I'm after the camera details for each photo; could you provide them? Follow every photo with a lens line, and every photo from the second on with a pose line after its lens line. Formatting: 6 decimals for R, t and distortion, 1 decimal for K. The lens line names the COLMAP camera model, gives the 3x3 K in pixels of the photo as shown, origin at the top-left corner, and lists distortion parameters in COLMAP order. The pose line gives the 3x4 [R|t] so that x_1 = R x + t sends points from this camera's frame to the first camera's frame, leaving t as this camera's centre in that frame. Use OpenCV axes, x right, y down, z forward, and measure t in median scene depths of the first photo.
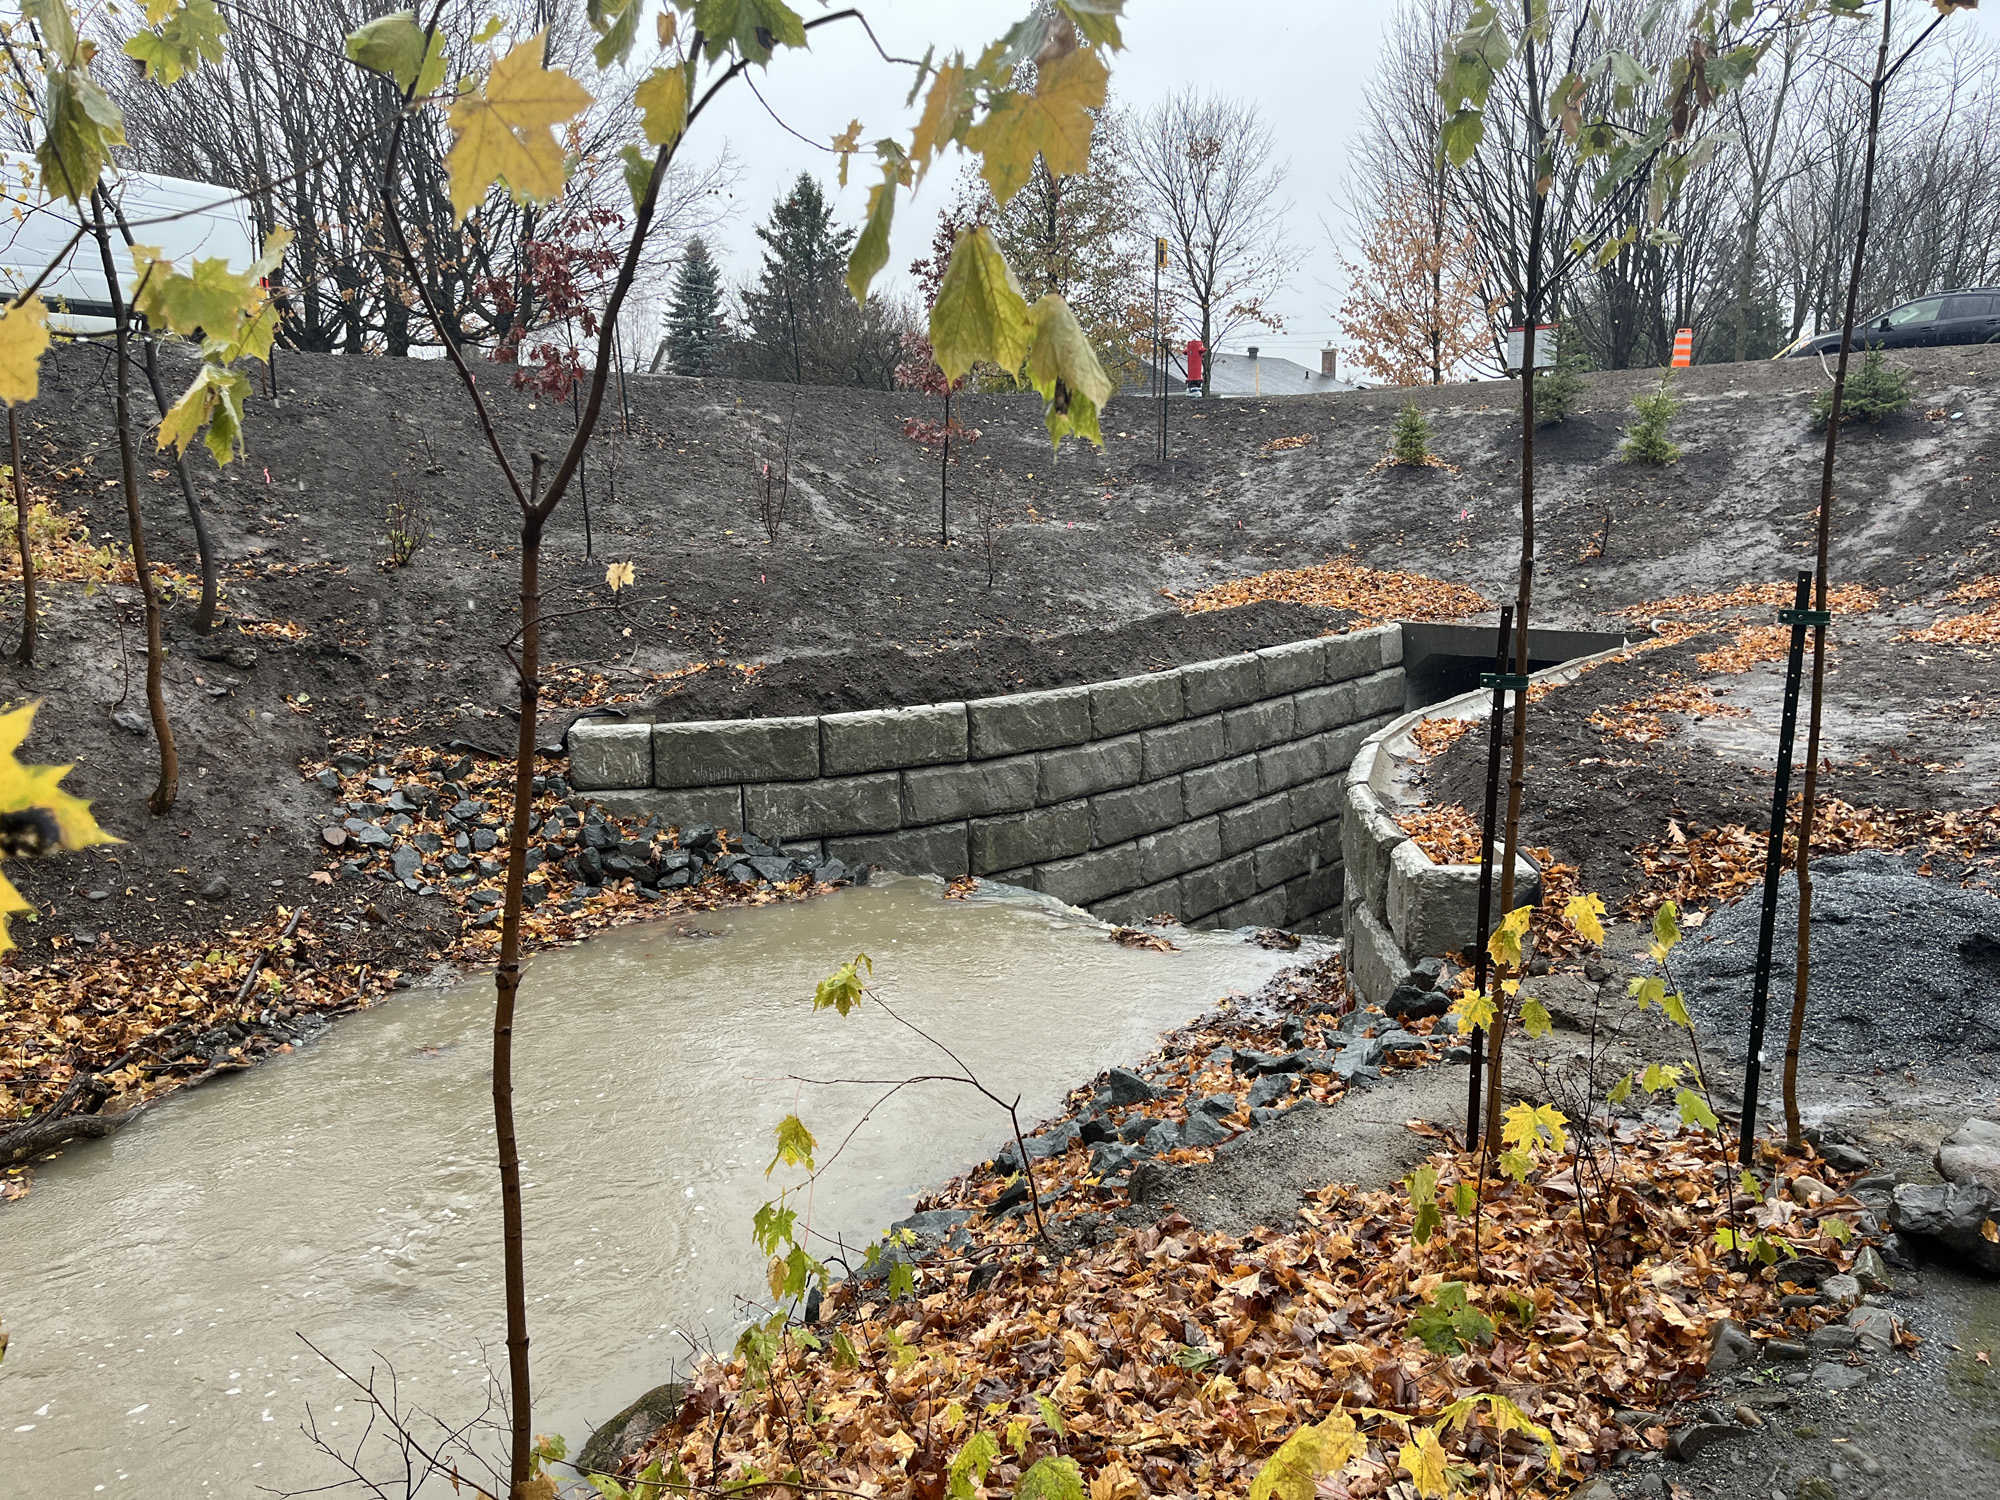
lens RADIAL K [[1518.0, 0, 979.0], [0, 1518.0, 743.4], [0, 0, 1]] dist [0.048800, -0.056617]
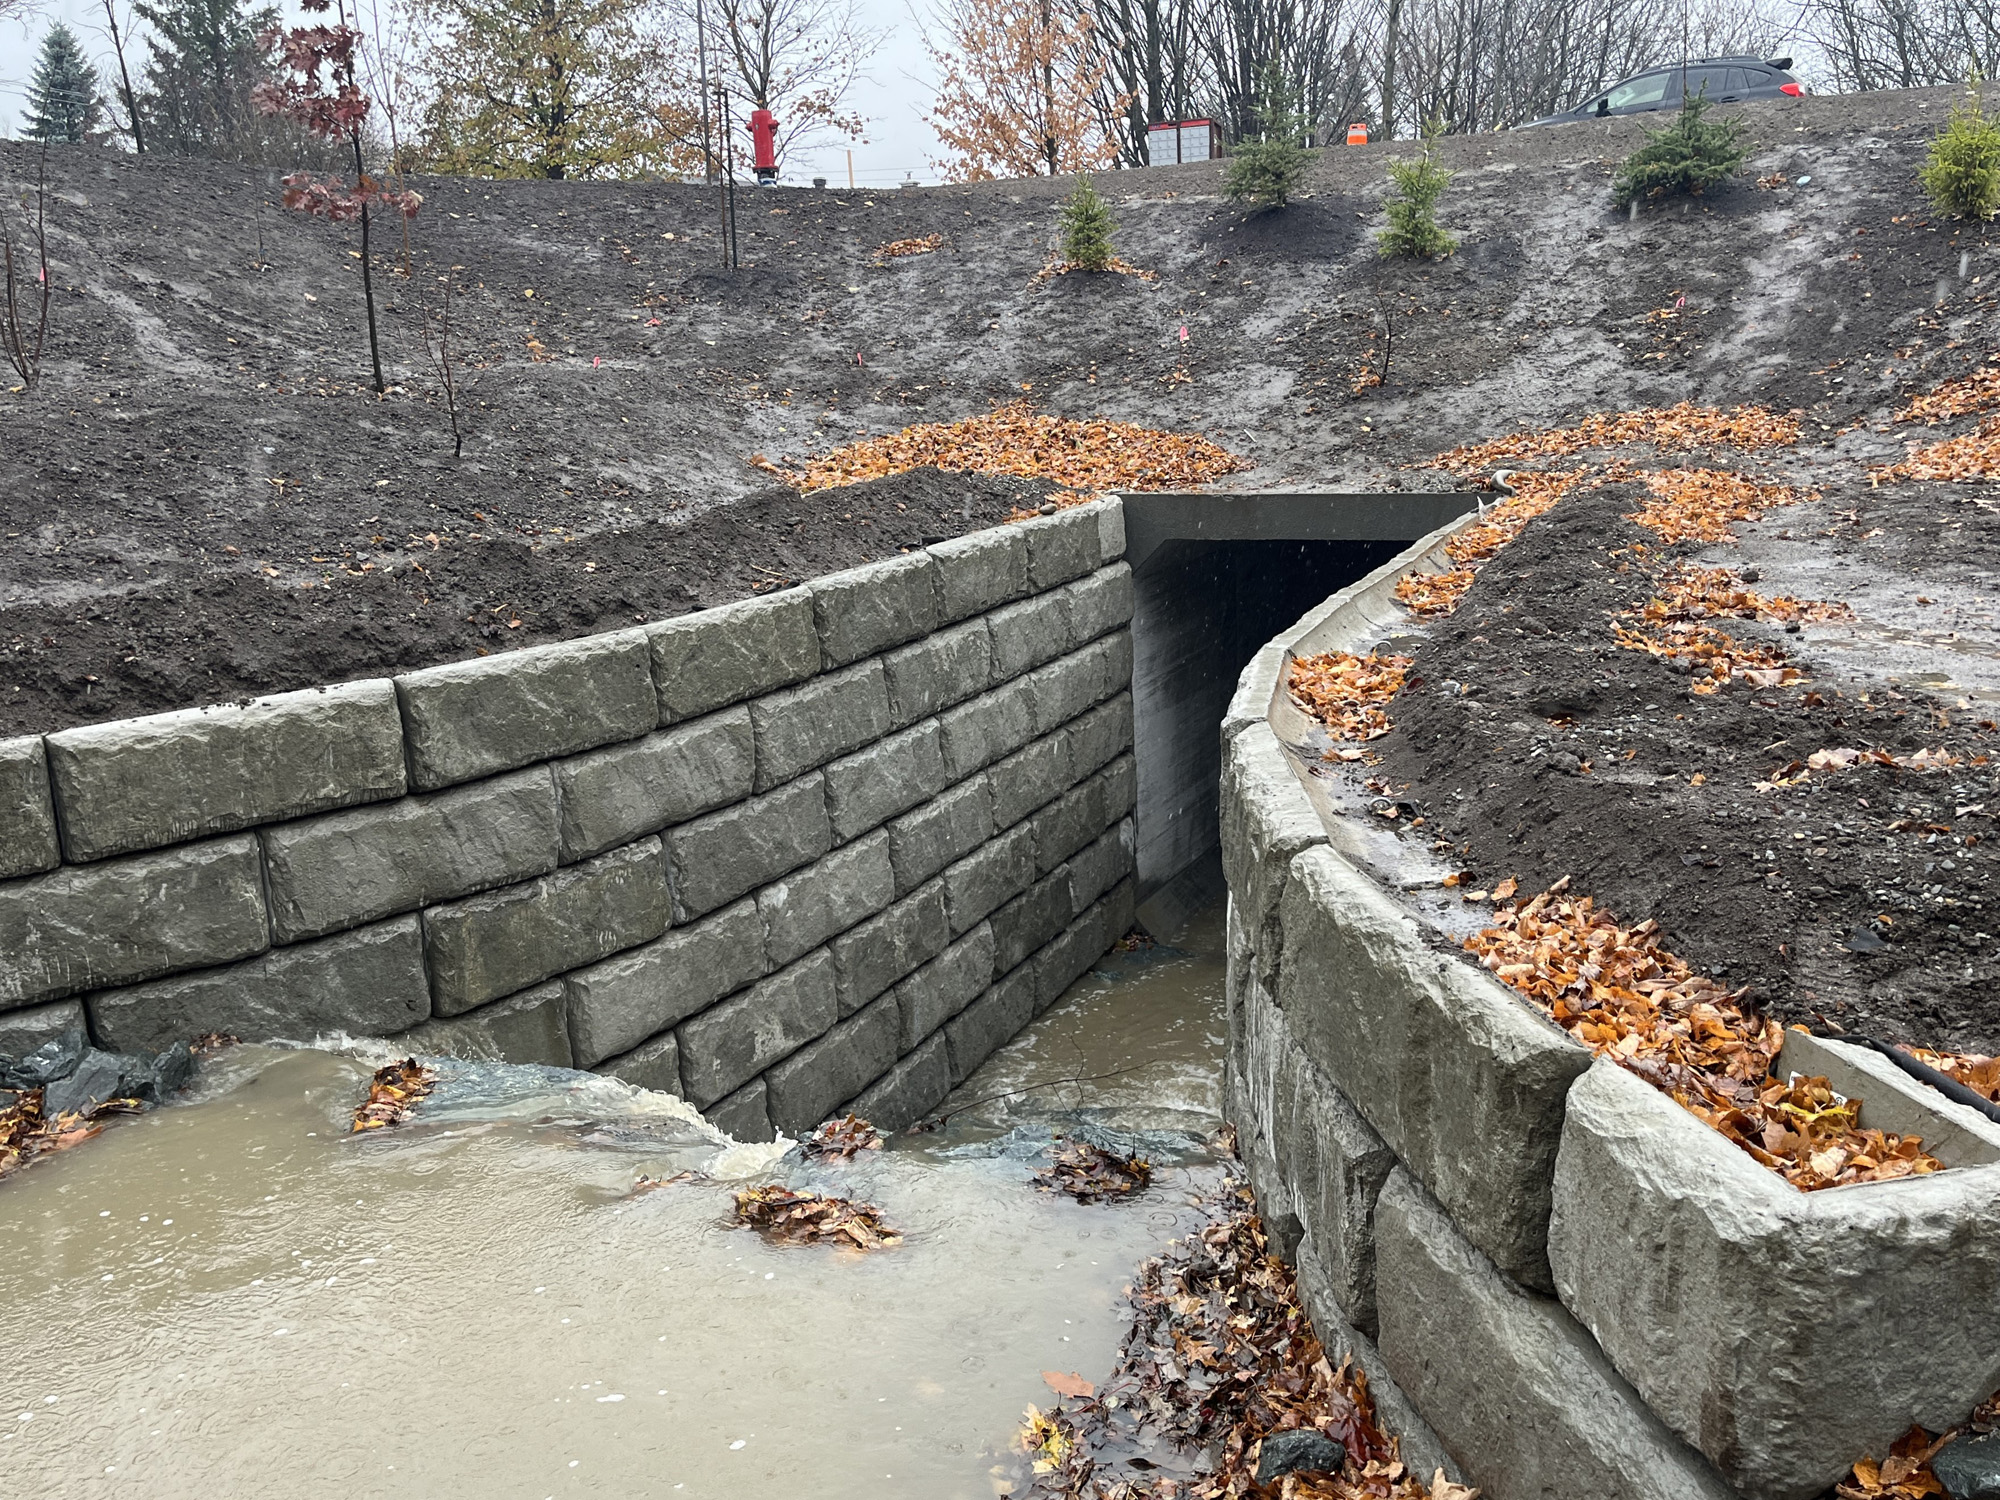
lens RADIAL K [[1737.6, 0, 993.8], [0, 1737.6, 742.1], [0, 0, 1]] dist [0.054950, -0.034035]
pose [[0.963149, -0.079328, 0.257004, 0.022475], [0.067442, 0.996220, 0.054751, -0.017403], [-0.260376, -0.035401, 0.964858, 0.286848]]
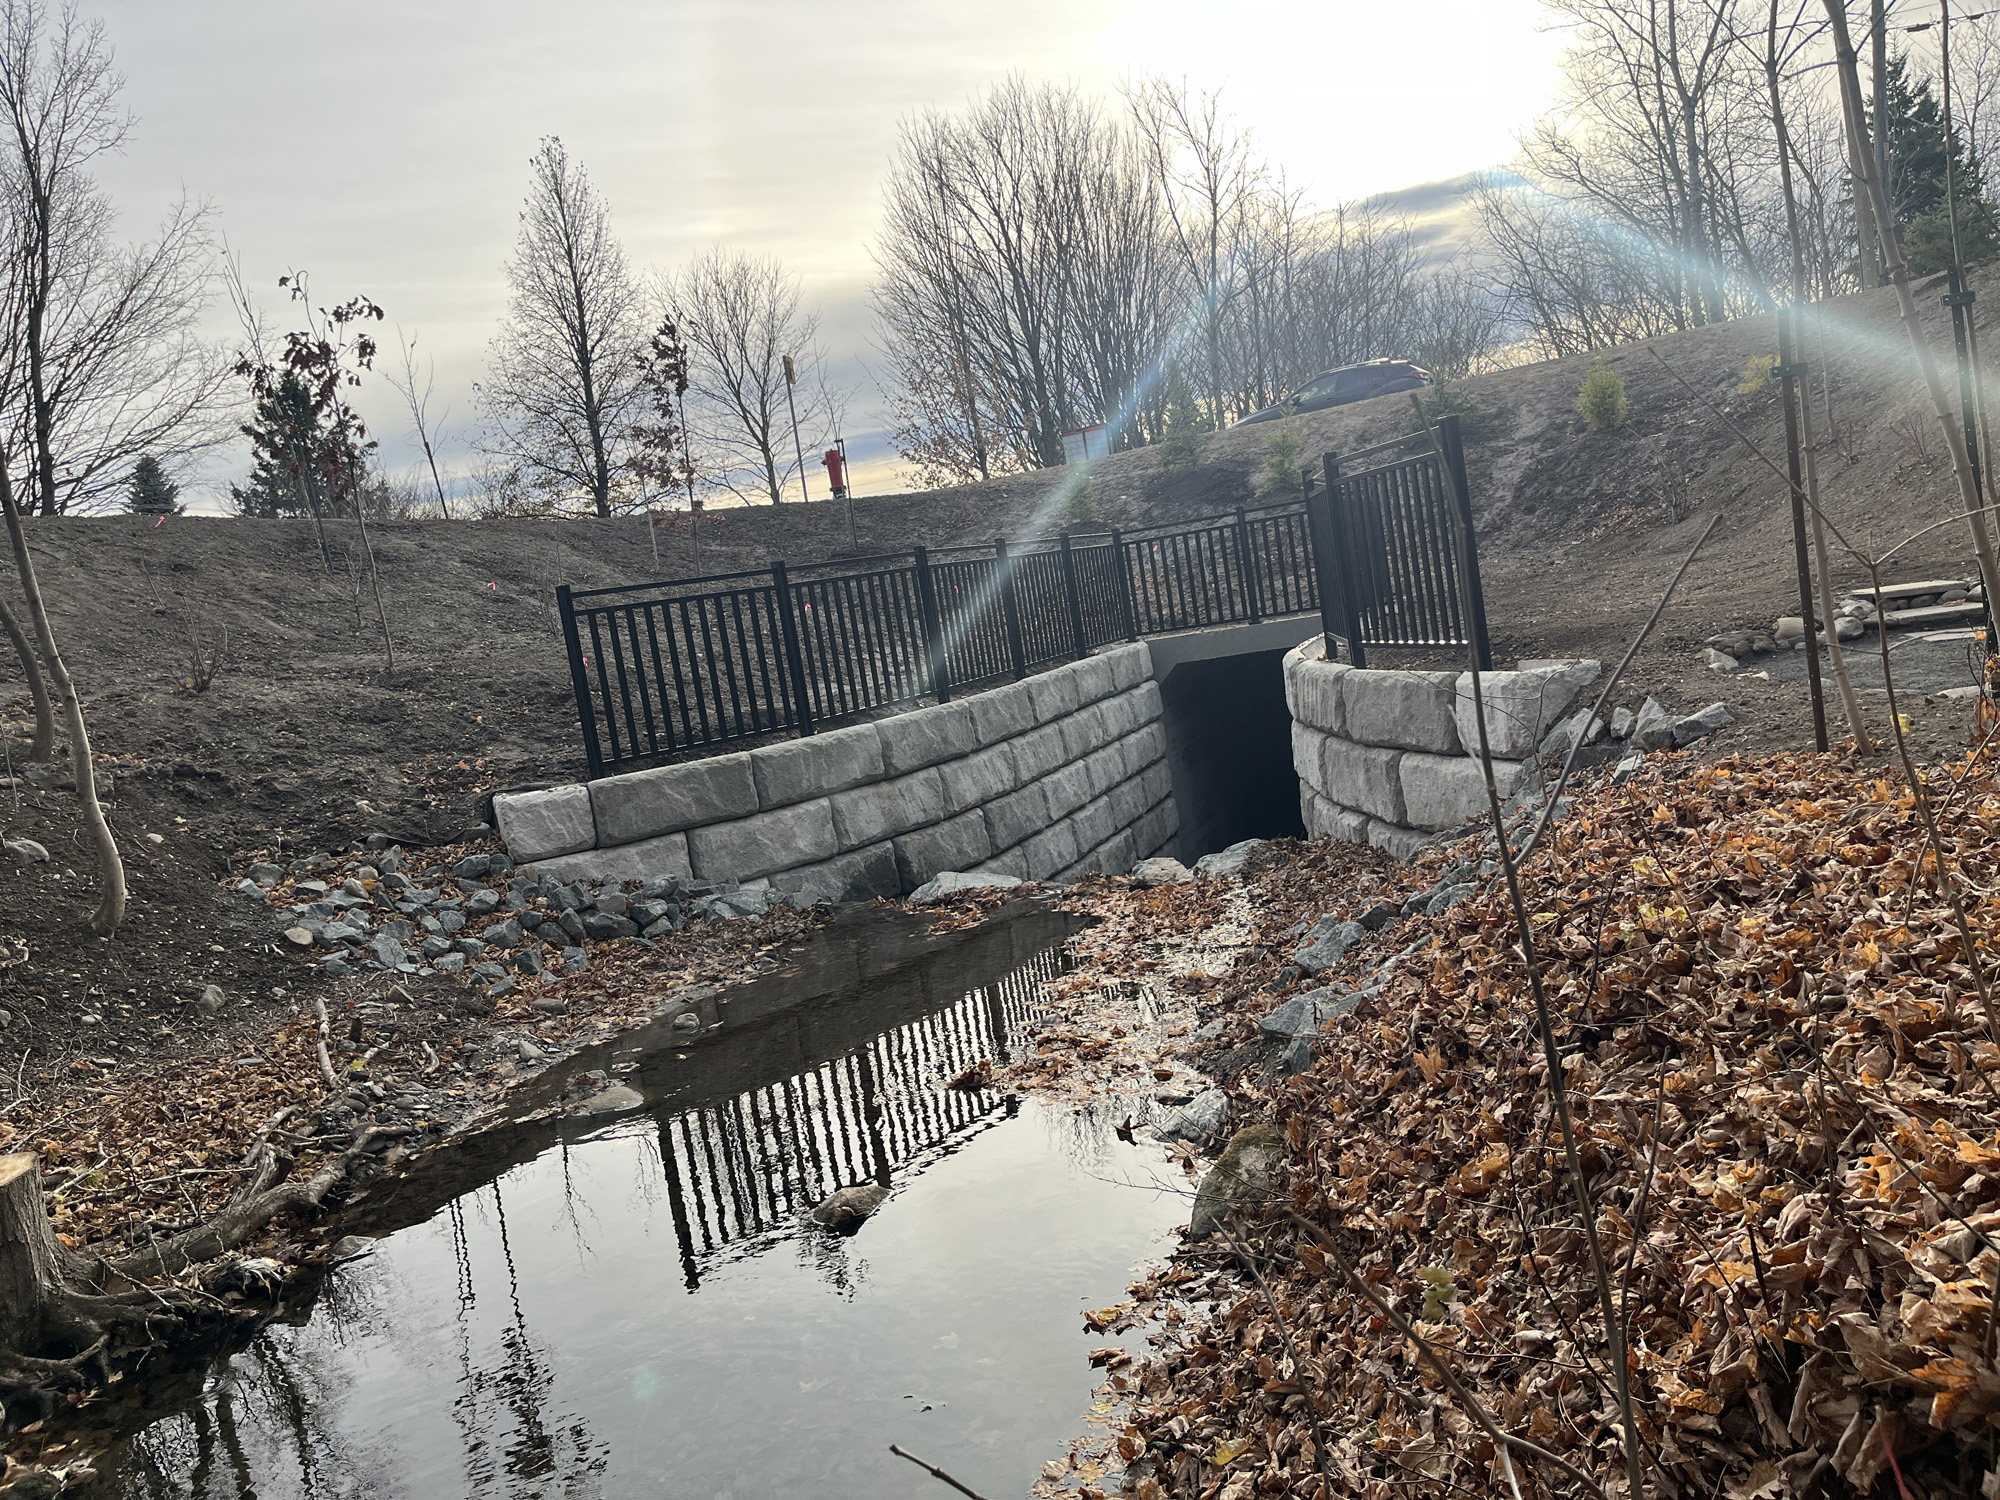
lens RADIAL K [[1518.0, 0, 1004.6], [0, 1518.0, 744.5], [0, 0, 1]] dist [0.048800, -0.056617]
pose [[0.932939, -0.158693, 0.323173, -0.184972], [0.193218, 0.978091, -0.077495, 0.059548], [-0.303794, 0.134741, 0.943162, 0.008939]]
